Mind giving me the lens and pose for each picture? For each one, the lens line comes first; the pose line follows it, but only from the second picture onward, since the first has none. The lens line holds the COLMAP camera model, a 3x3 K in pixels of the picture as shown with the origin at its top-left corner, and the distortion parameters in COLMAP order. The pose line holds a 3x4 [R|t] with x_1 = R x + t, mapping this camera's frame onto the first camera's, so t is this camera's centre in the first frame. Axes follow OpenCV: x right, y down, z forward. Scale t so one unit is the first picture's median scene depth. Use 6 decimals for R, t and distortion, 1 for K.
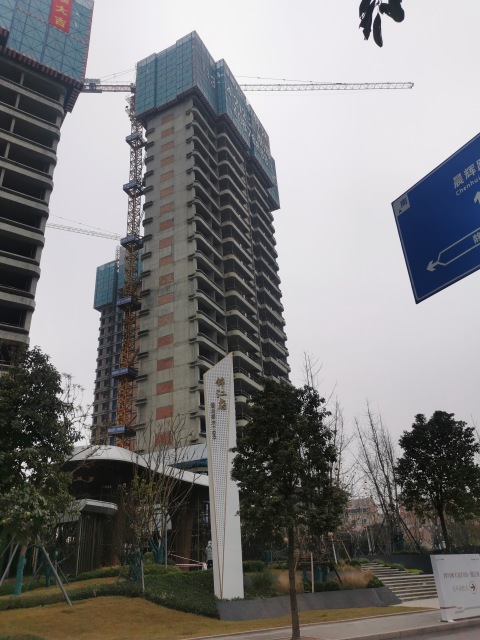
lens RADIAL K [[489.9, 0, 242.0], [0, 489.9, 319.2], [0, 0, 1]] dist [0.049048, -0.032263]
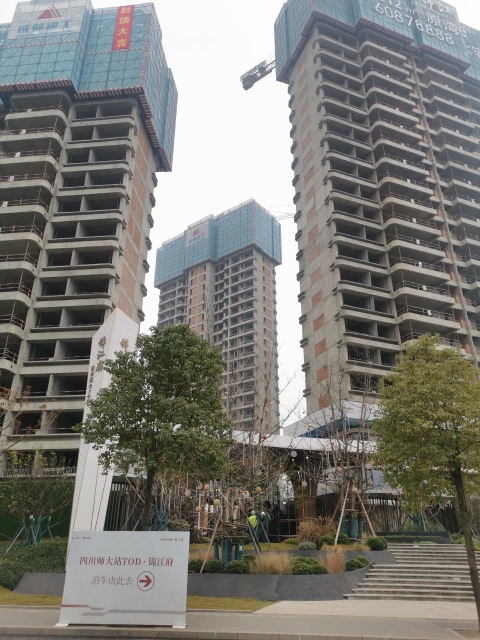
lens RADIAL K [[489.9, 0, 245.5], [0, 489.9, 320.1], [0, 0, 1]] dist [0.049048, -0.032263]
pose [[0.749868, -0.222228, -0.623148, 0.319104], [0.259371, 0.965244, -0.032111, 0.080602], [0.608625, -0.137548, 0.781445, 0.189651]]
